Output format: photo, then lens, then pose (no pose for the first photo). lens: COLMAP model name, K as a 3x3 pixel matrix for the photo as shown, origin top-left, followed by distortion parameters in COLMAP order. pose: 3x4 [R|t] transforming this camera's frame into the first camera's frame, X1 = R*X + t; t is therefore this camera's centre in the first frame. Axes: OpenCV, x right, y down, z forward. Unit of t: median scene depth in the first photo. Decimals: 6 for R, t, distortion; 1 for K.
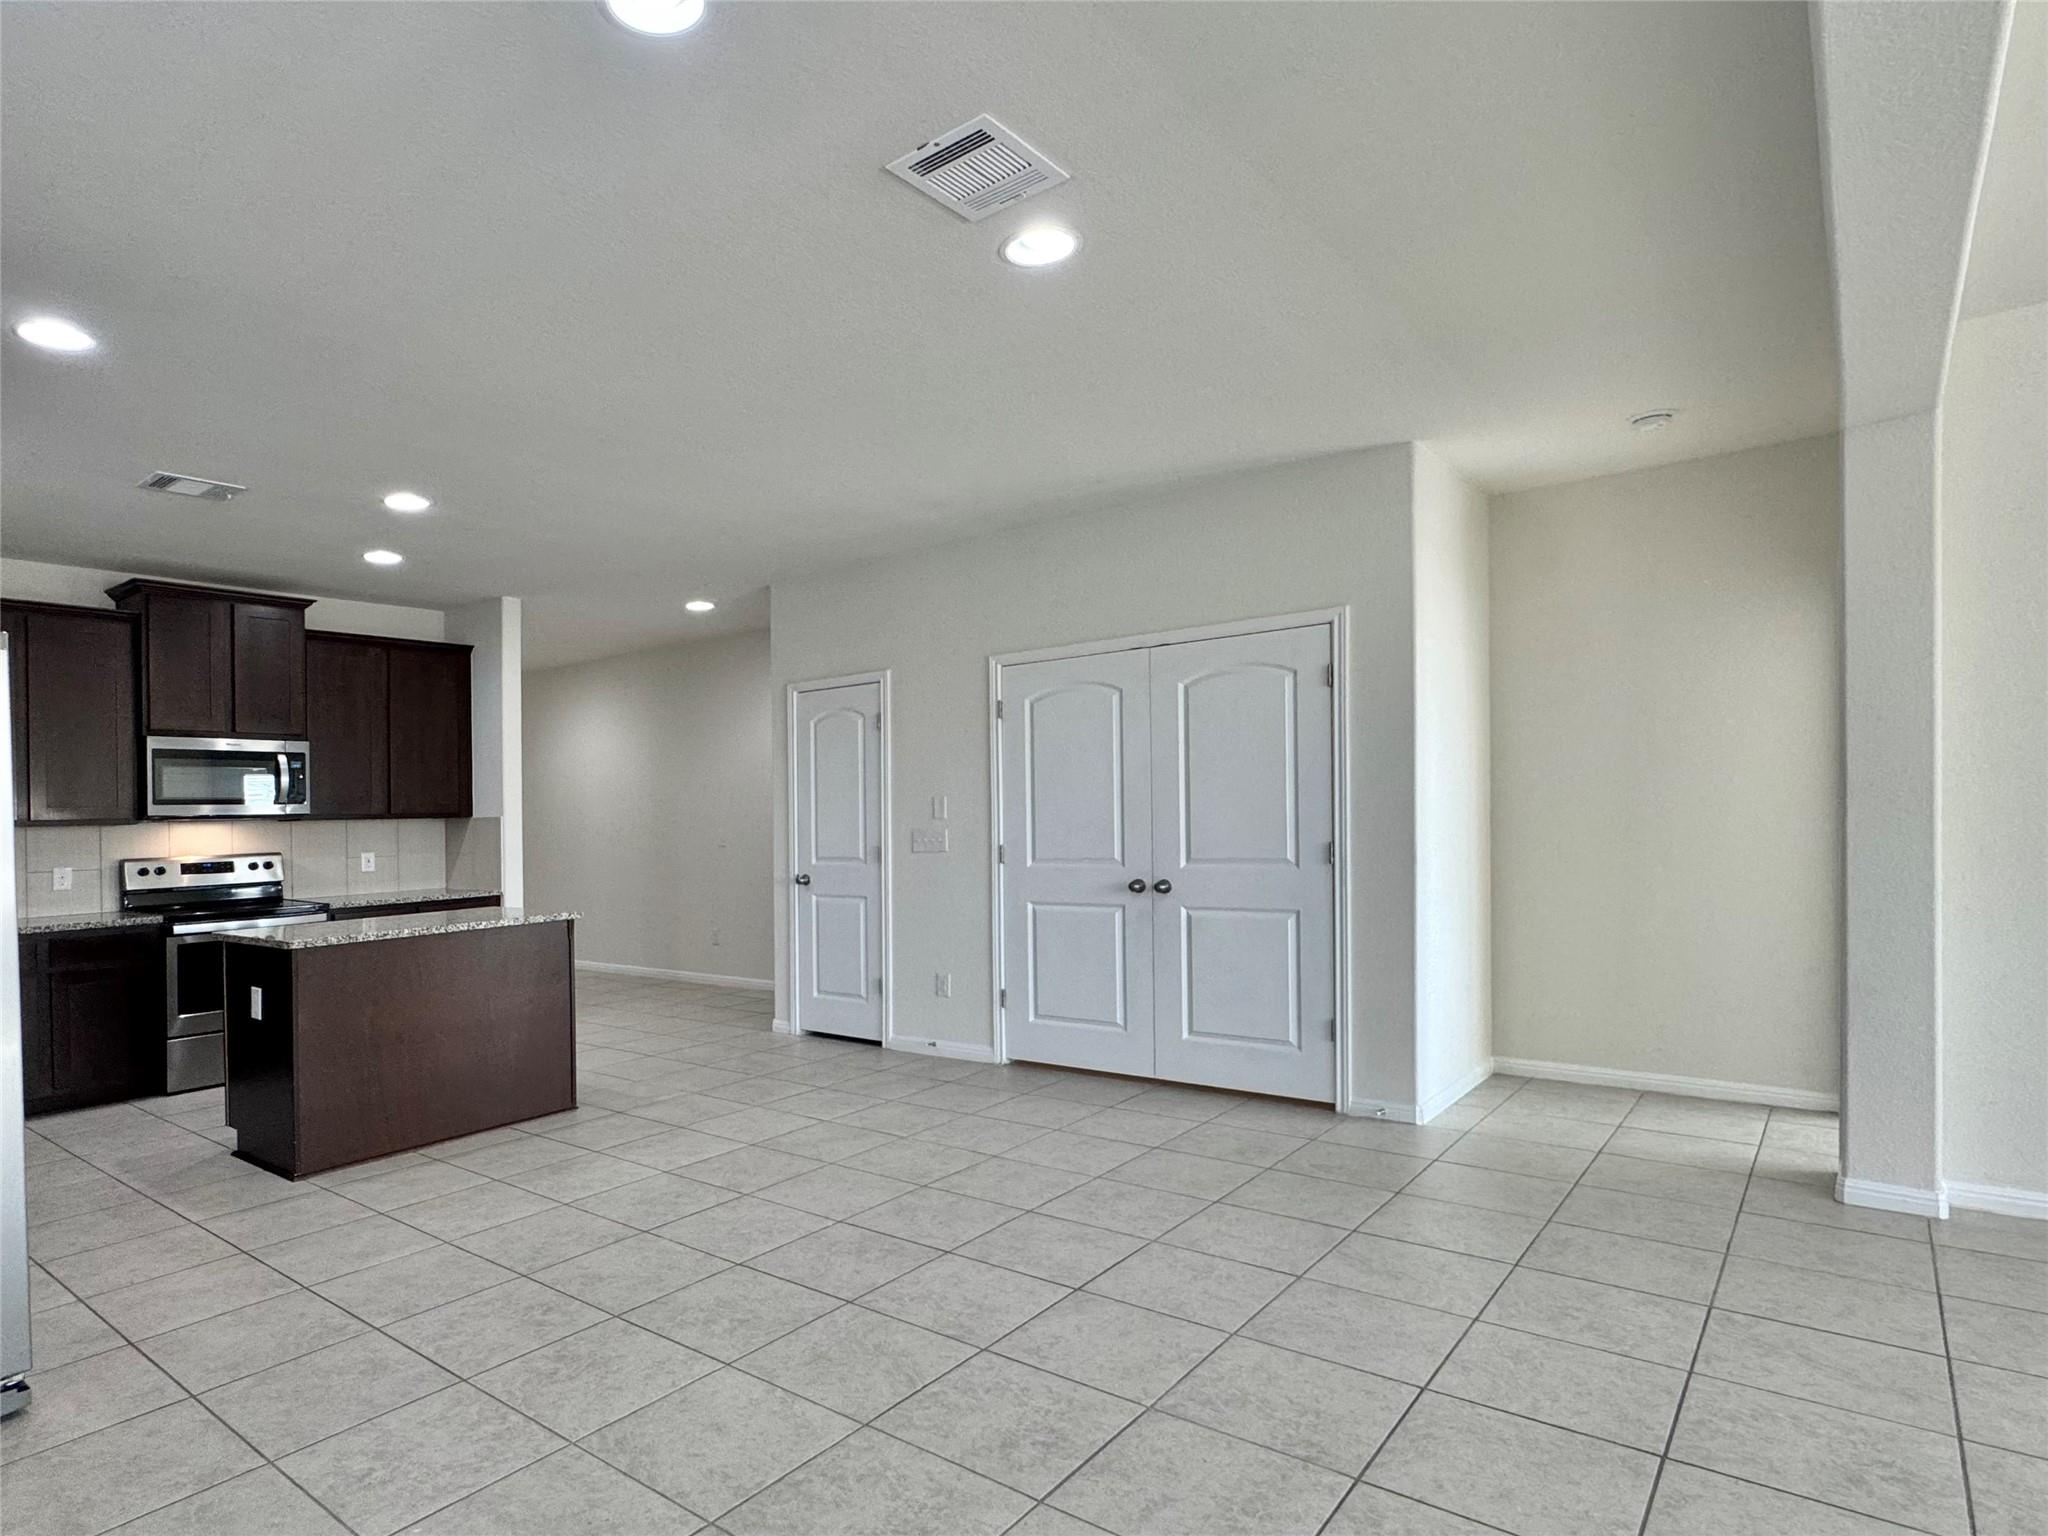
lens RADIAL K [[1013.2, 0, 965.3], [0, 1013.2, 772.6], [0, 0, 1]] dist [0.002705, -0.012606]
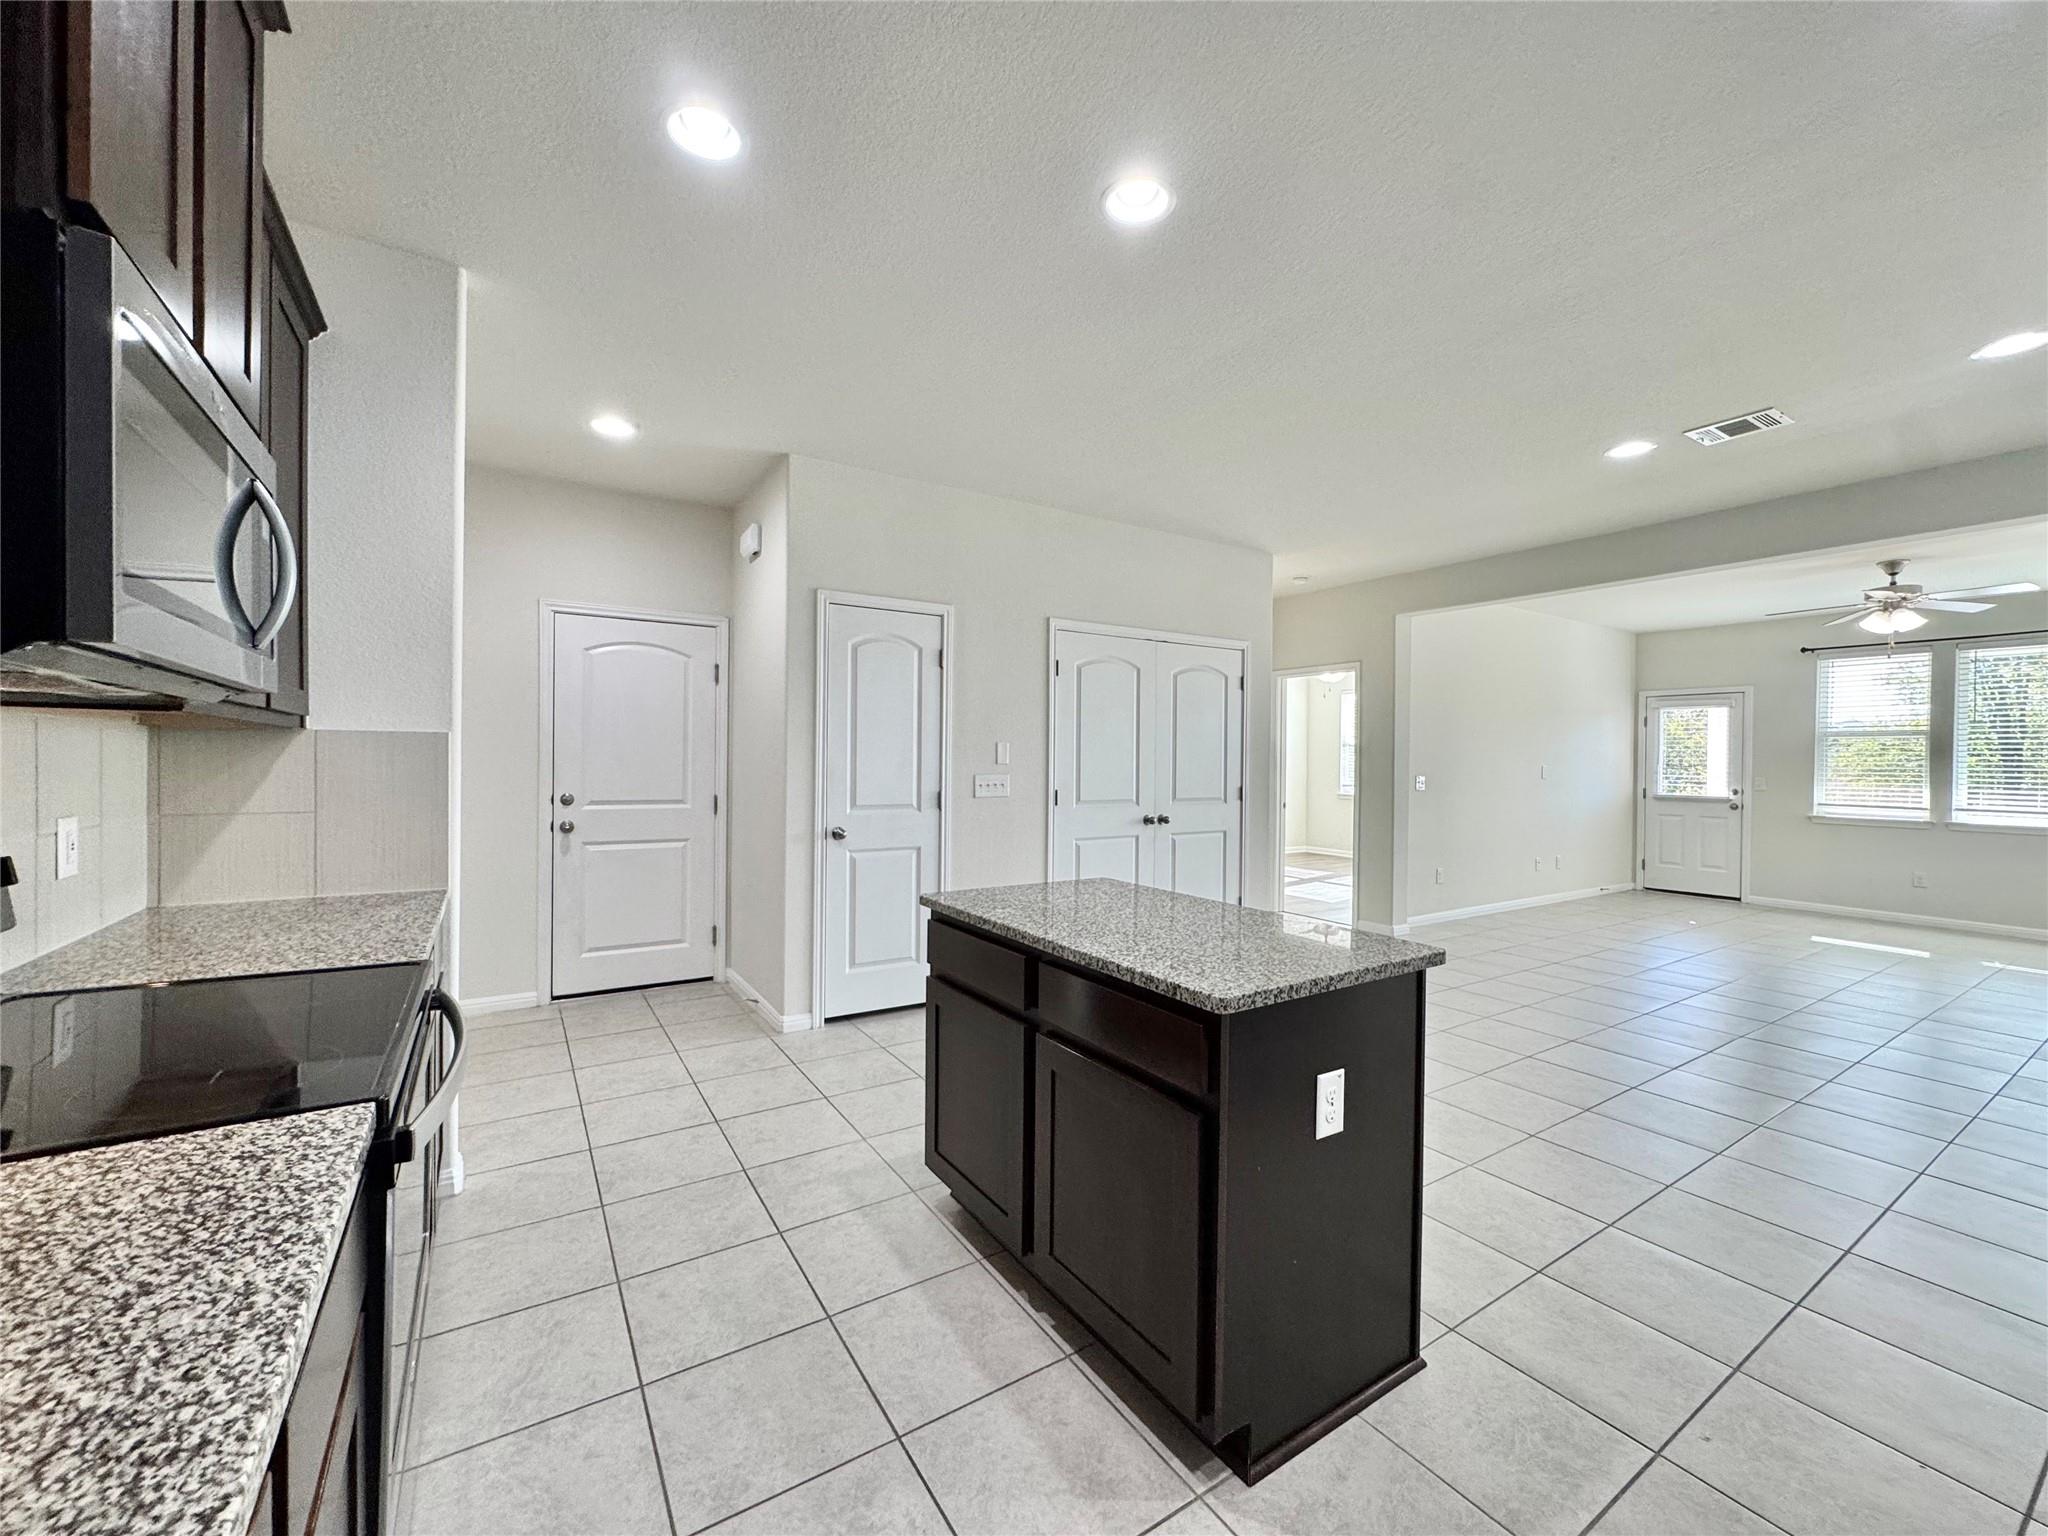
lens RADIAL K [[819.1, 0, 1019.5], [0, 819.1, 768.2], [0, 0, 1]] dist [-0.001299, -0.000006]
pose [[0.371070, 0.021328, 0.928360, -0.818593], [-0.057304, 0.998357, -0.000031, 0.051618], [-0.926835, -0.053187, 0.371683, 0.707608]]
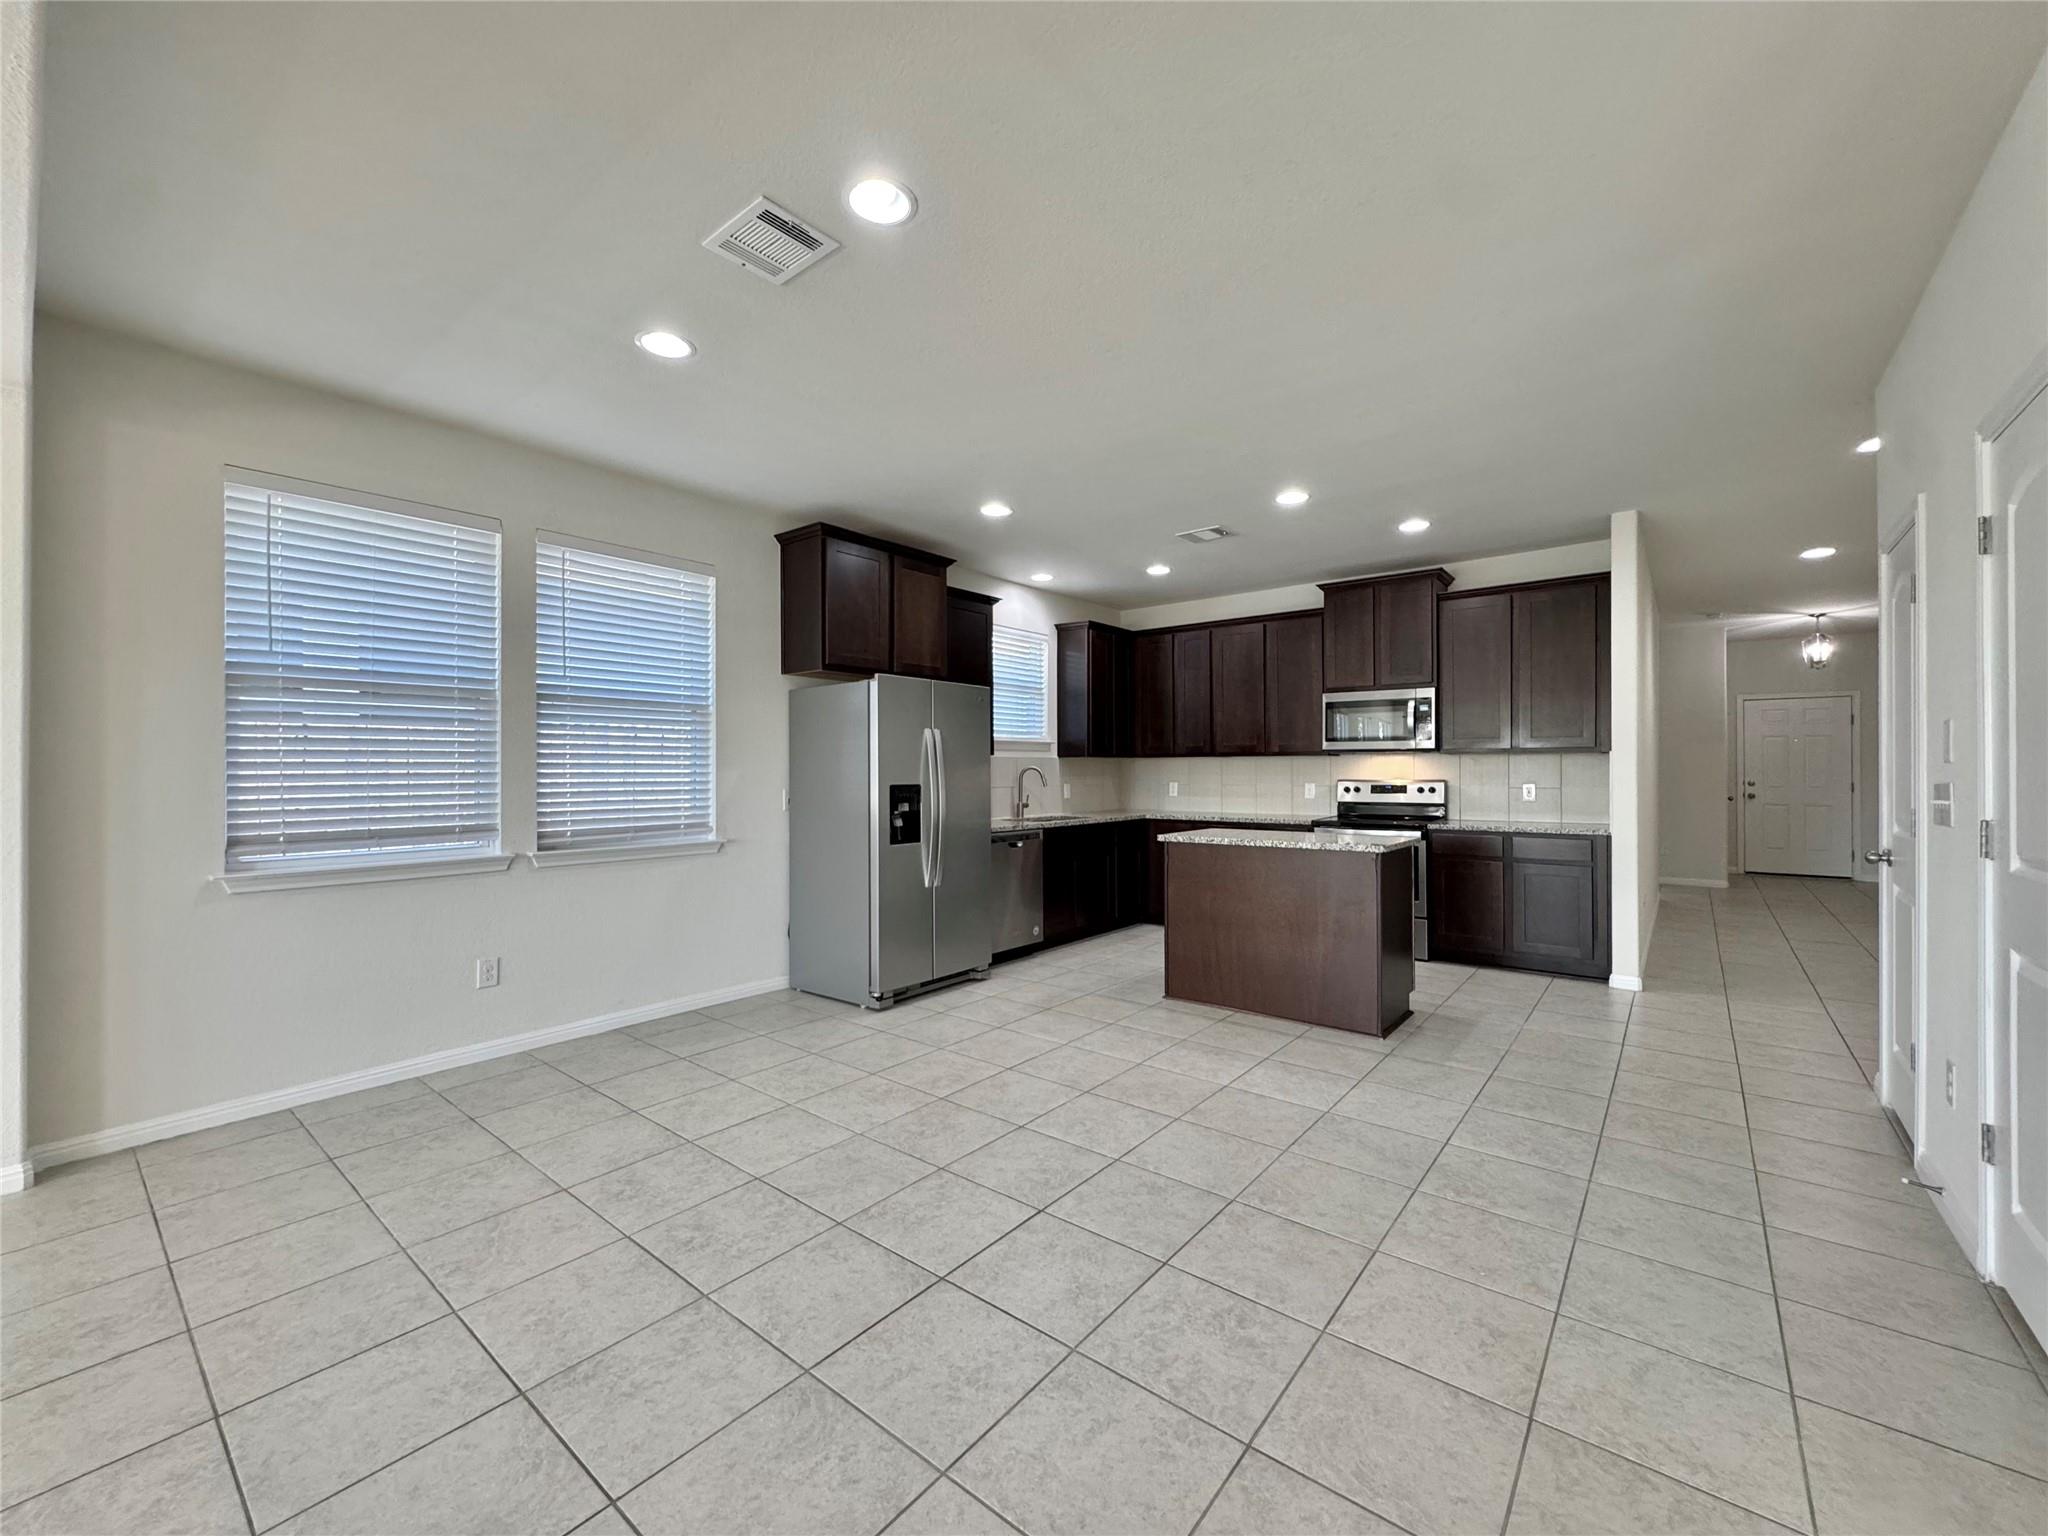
lens RADIAL K [[832.9, 0, 1010.5], [0, 832.9, 776.7], [0, 0, 1]] dist [-0.000619, -0.000056]
pose [[-0.068092, 0.033775, -0.997107, 0.380041], [0.044937, 0.998516, 0.030754, 0.021887], [0.996667, -0.042713, -0.069509, 0.581569]]
